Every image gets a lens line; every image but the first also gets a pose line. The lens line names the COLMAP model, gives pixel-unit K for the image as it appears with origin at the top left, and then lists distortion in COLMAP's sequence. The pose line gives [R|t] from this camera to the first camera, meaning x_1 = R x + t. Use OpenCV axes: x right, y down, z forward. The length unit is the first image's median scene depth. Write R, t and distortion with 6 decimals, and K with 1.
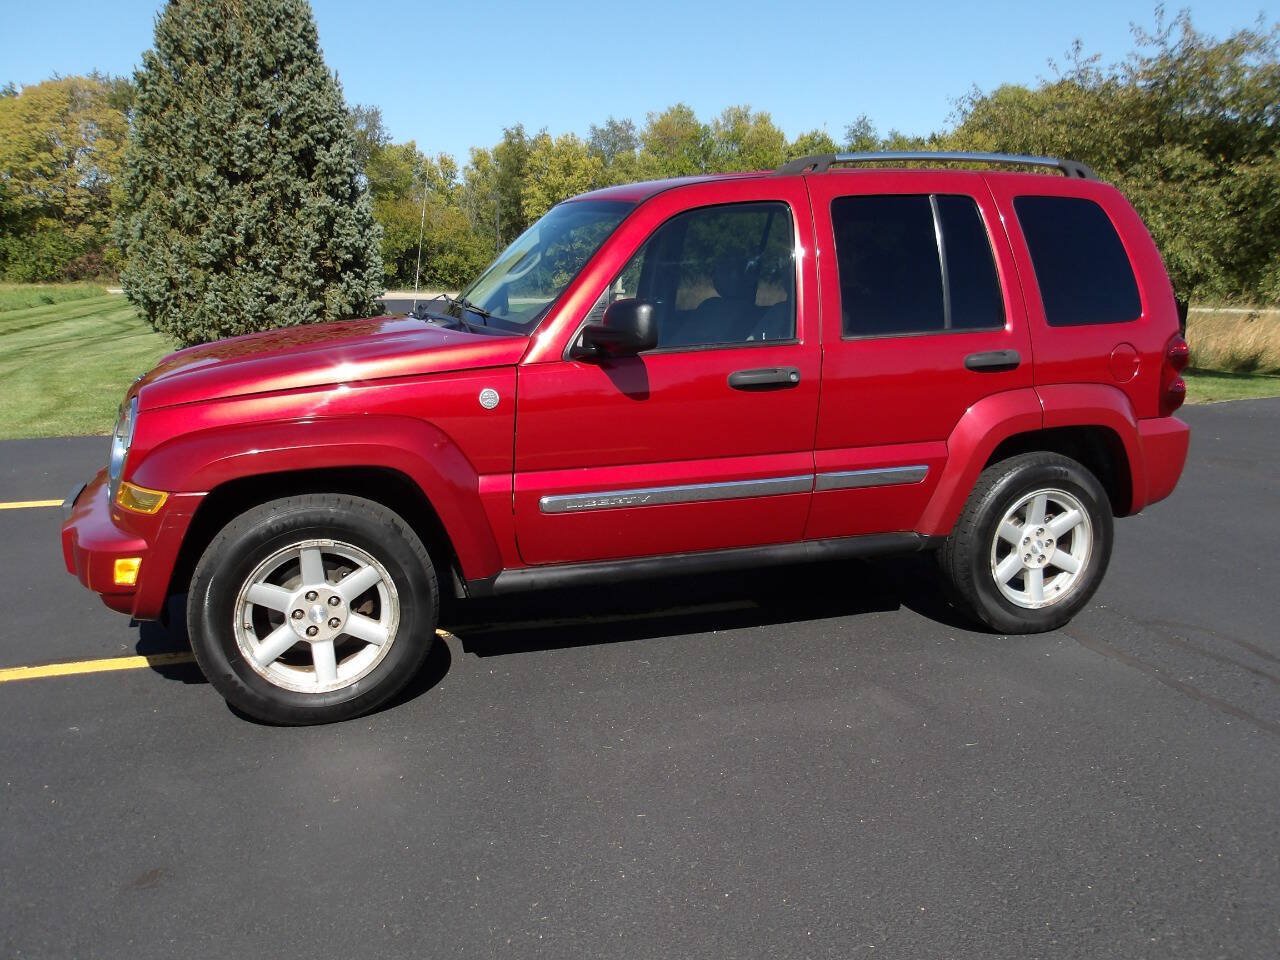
lens RADIAL K [[1065.0, 0, 638.5], [0, 1065.0, 478.2], [0, 0, 1]] dist [0.003837, 0.002534]
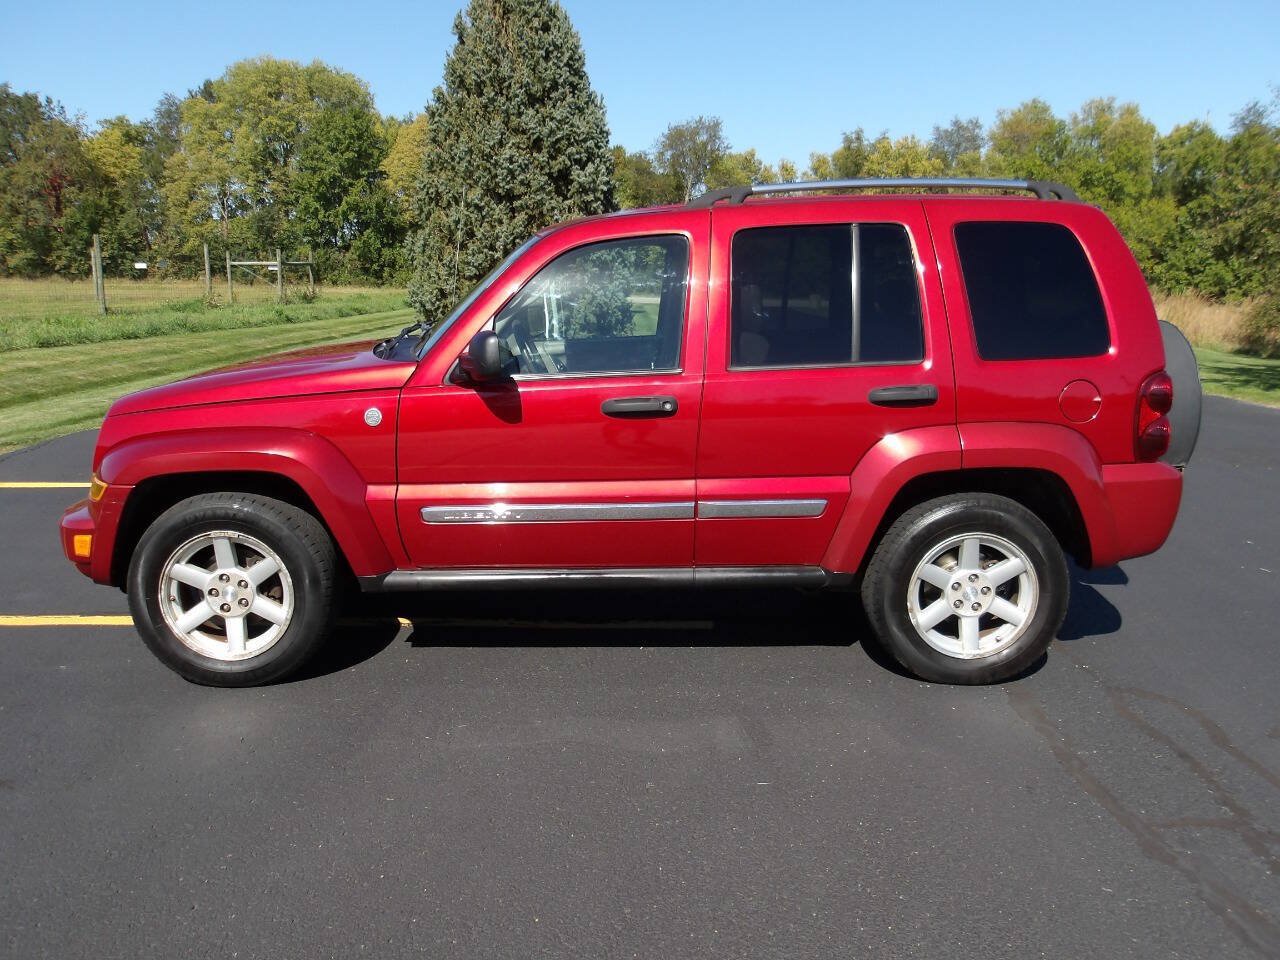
lens RADIAL K [[1065.0, 0, 638.8], [0, 1065.0, 472.6], [0, 0, 1]] dist [0.003837, 0.002534]
pose [[0.950143, 0.054971, -0.306929, 0.372607], [-0.057742, 0.998332, 0.000052, -0.024991], [0.306420, 0.017673, 0.951732, 0.011665]]
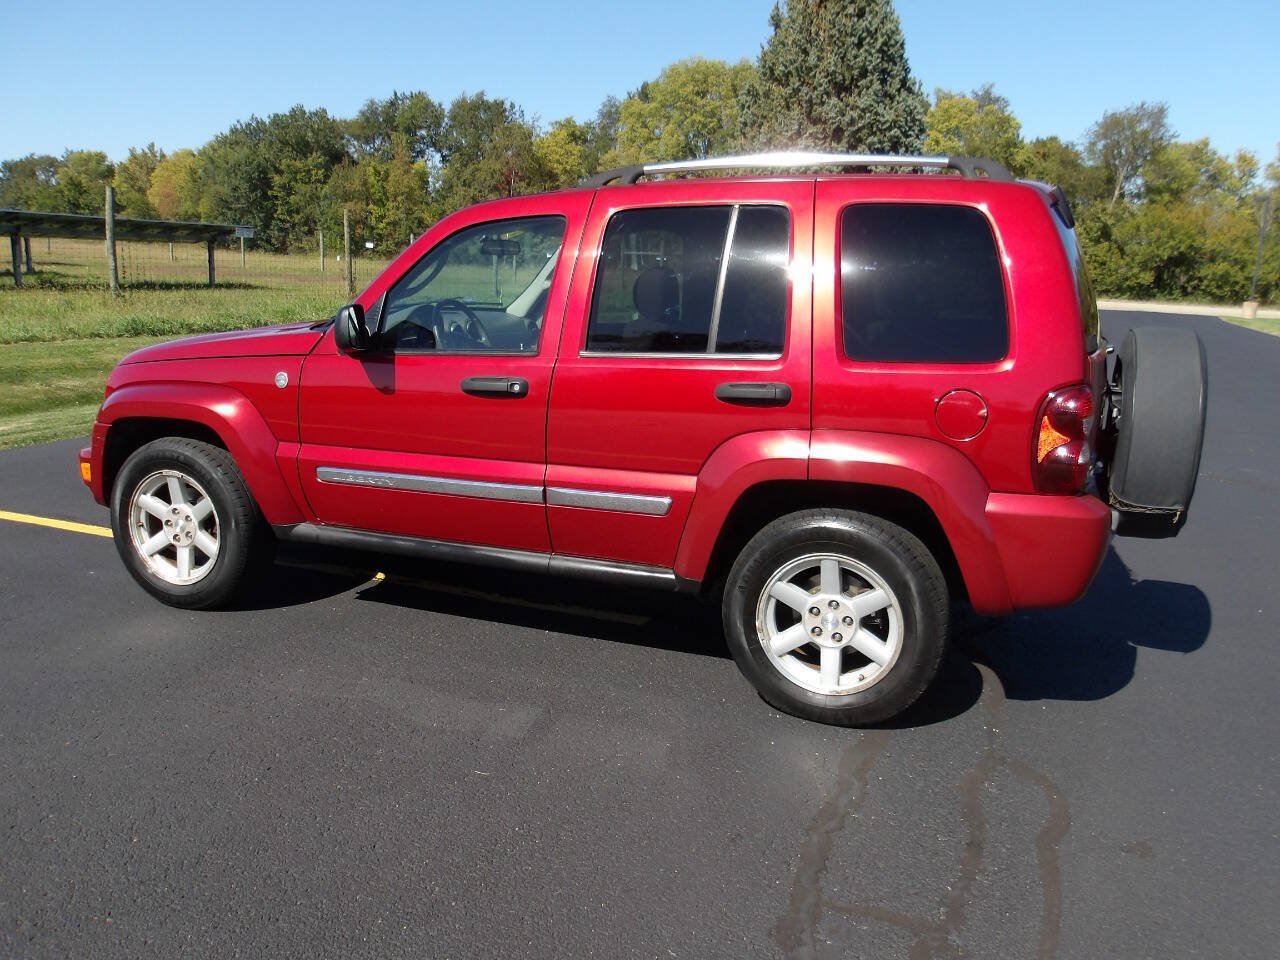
lens RADIAL K [[1065.0, 0, 638.0], [0, 1065.0, 474.5], [0, 0, 1]] dist [0.003837, 0.002534]
pose [[0.764691, 0.143658, -0.628180, 0.756711], [-0.148519, 0.987880, 0.045123, -0.064869], [0.627048, 0.058792, 0.776759, 0.240894]]
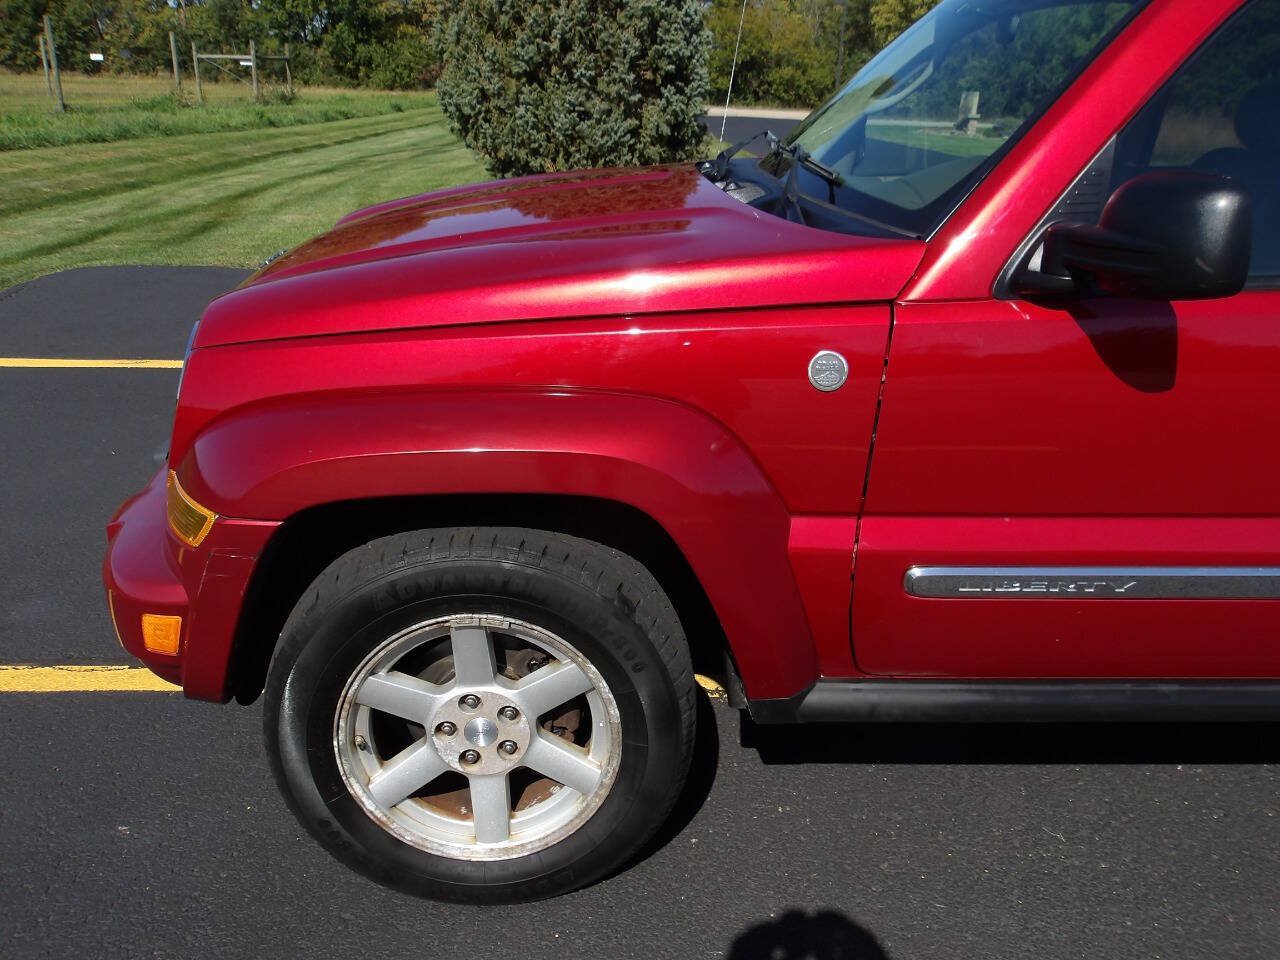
lens RADIAL K [[1065.0, 0, 640.5], [0, 1065.0, 475.3], [0, 0, 1]] dist [0.003837, 0.002534]
pose [[0.955440, 0.118907, -0.270177, -0.066377], [-0.074896, 0.982979, 0.167759, -0.080506], [0.285526, -0.140048, 0.948083, 0.396583]]
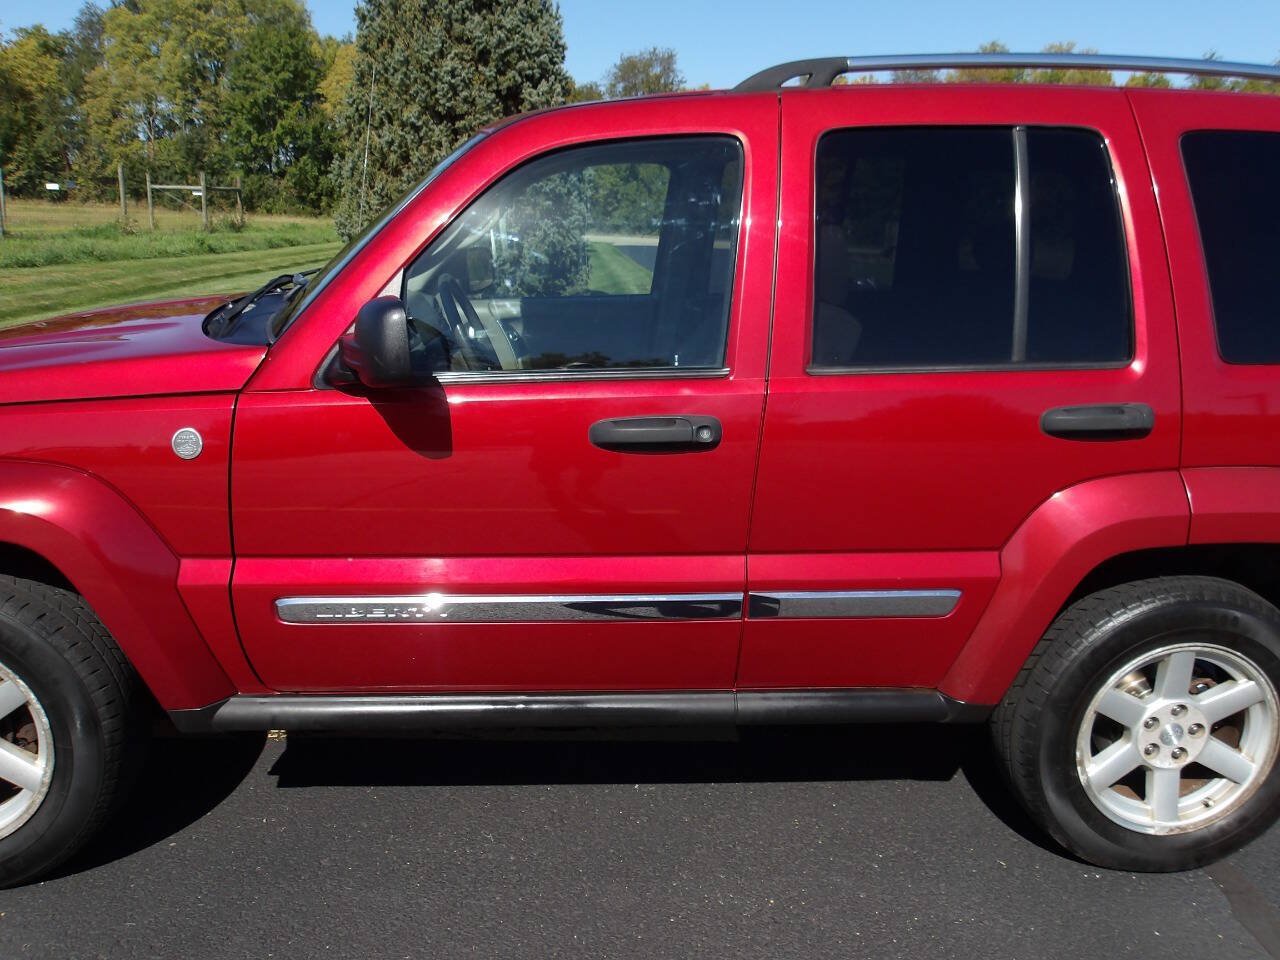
lens RADIAL K [[1065.0, 0, 640.7], [0, 1065.0, 474.5], [0, 0, 1]] dist [0.003837, 0.002534]
pose [[0.964149, 0.086710, -0.250796, 0.222496], [-0.075597, 0.995695, 0.053631, -0.086472], [0.254367, -0.032749, 0.966553, 0.352933]]
